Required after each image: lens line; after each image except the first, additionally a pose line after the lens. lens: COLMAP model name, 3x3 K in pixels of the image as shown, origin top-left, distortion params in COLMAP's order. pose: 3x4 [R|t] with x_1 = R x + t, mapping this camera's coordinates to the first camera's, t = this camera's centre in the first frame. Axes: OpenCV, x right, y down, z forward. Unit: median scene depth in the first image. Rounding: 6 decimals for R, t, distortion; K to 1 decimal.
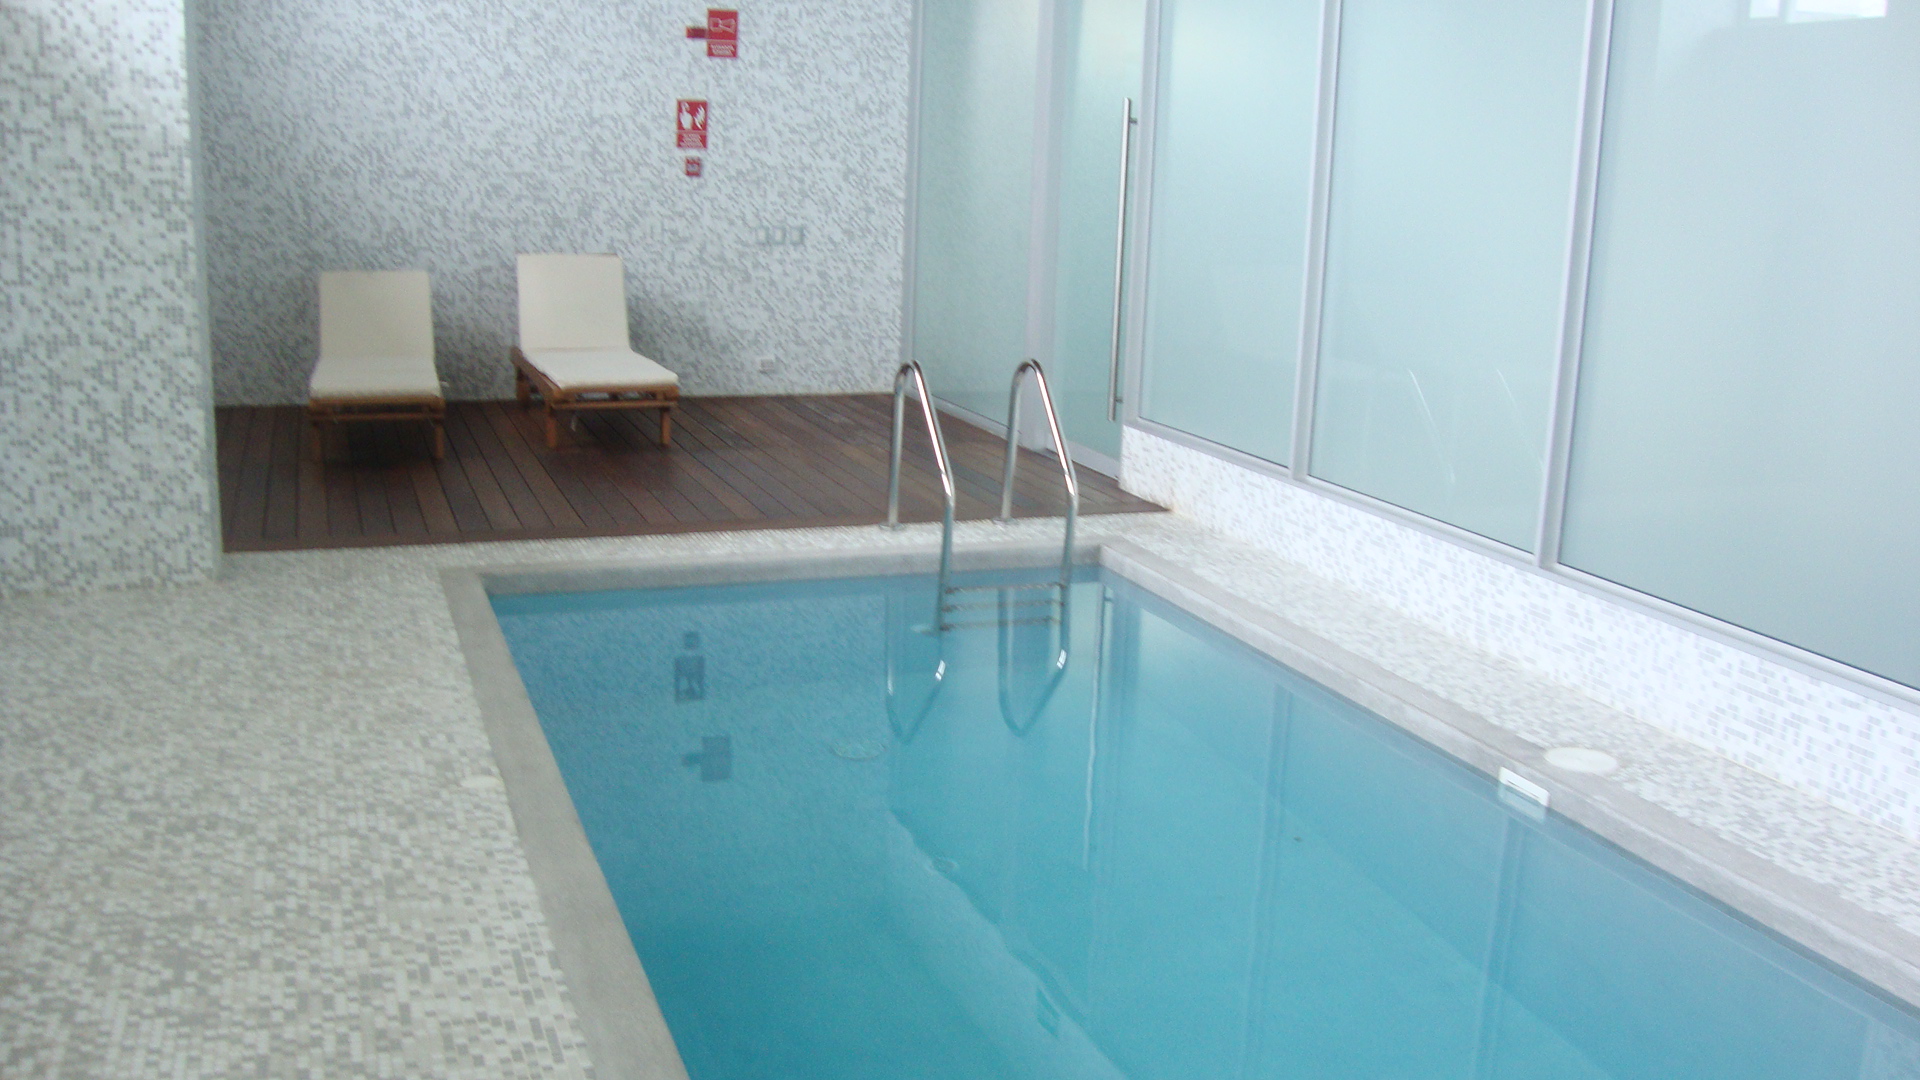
lens RADIAL K [[1737.2, 0, 960.0], [0, 1737.2, 540.0], [0, 0, 1]] dist [-0.213095, 0.252412]
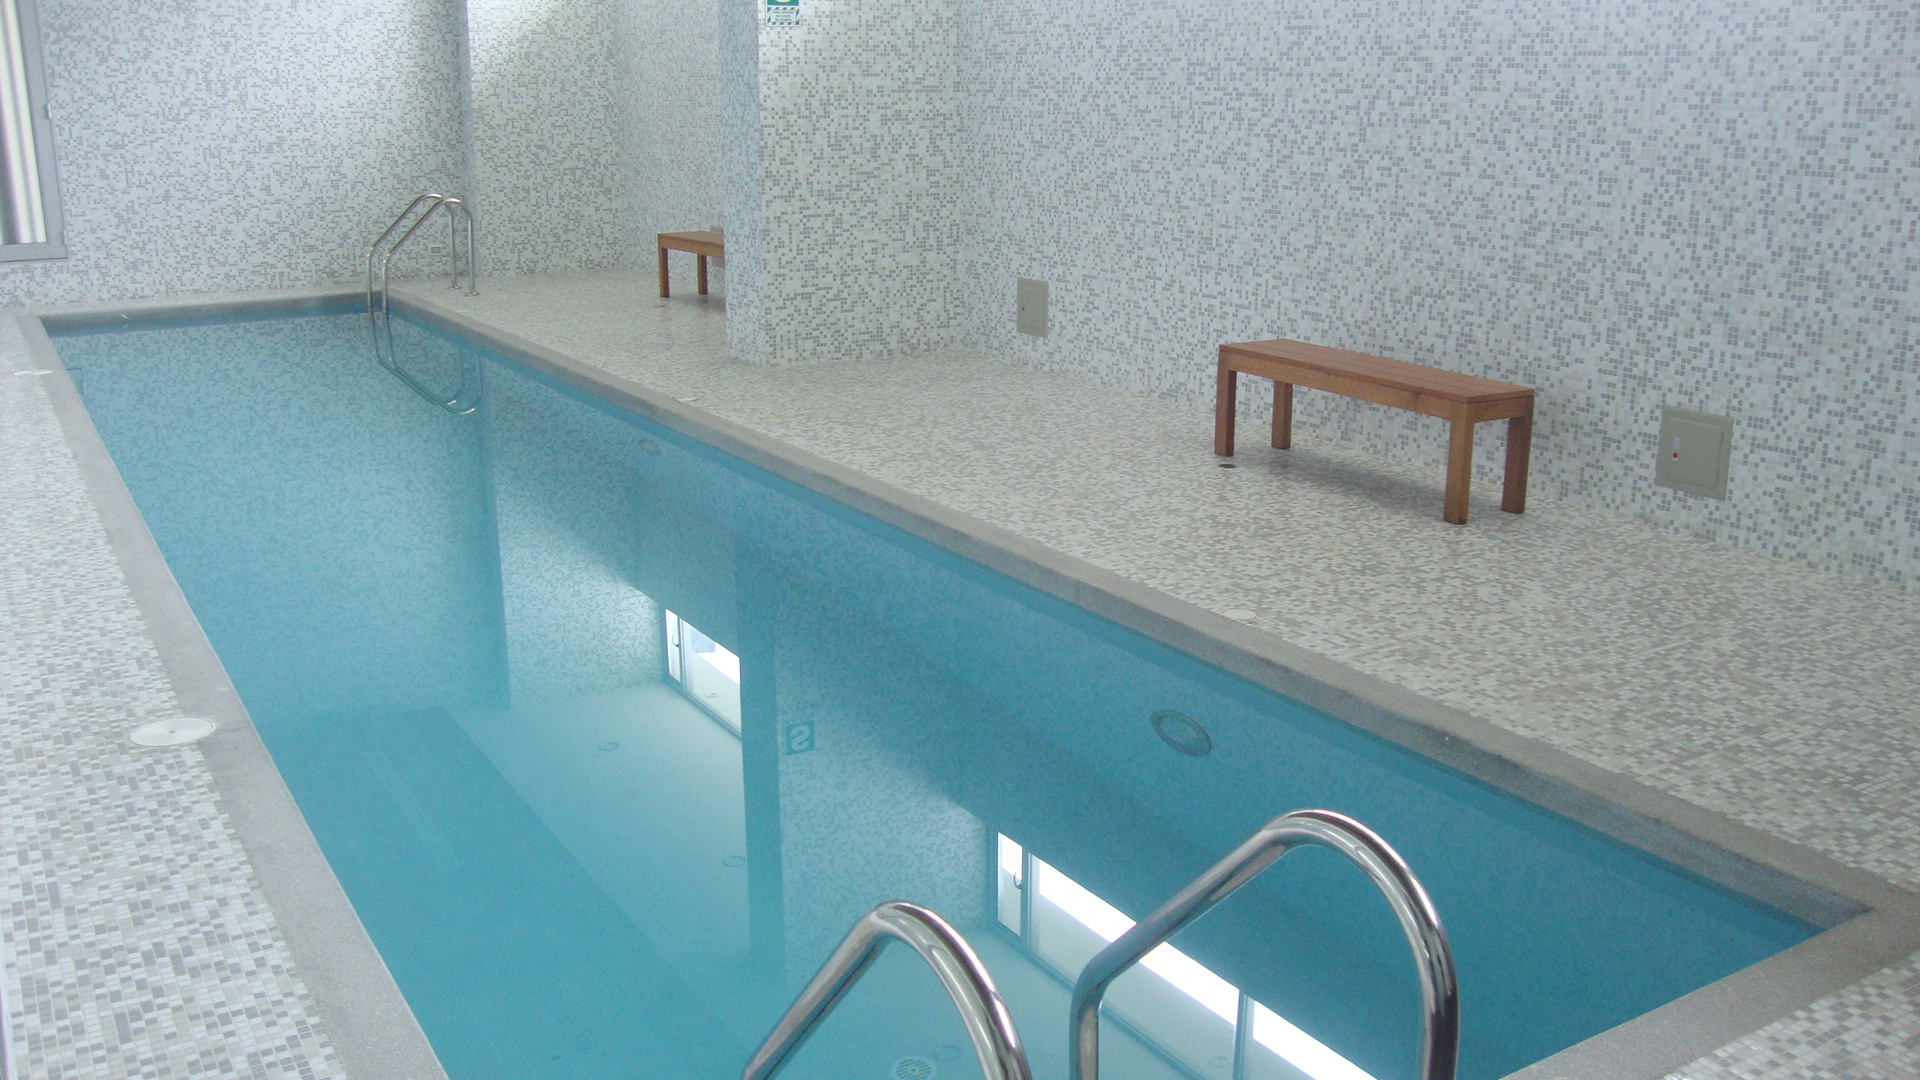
lens RADIAL K [[1737.2, 0, 960.0], [0, 1737.2, 540.0], [0, 0, 1]] dist [-0.213095, 0.252412]
pose [[-0.981718, 0.012113, -0.189953, 0.149292], [-0.076140, 0.889657, 0.450237, -0.462868], [0.174447, 0.456469, -0.872470, 2.133115]]
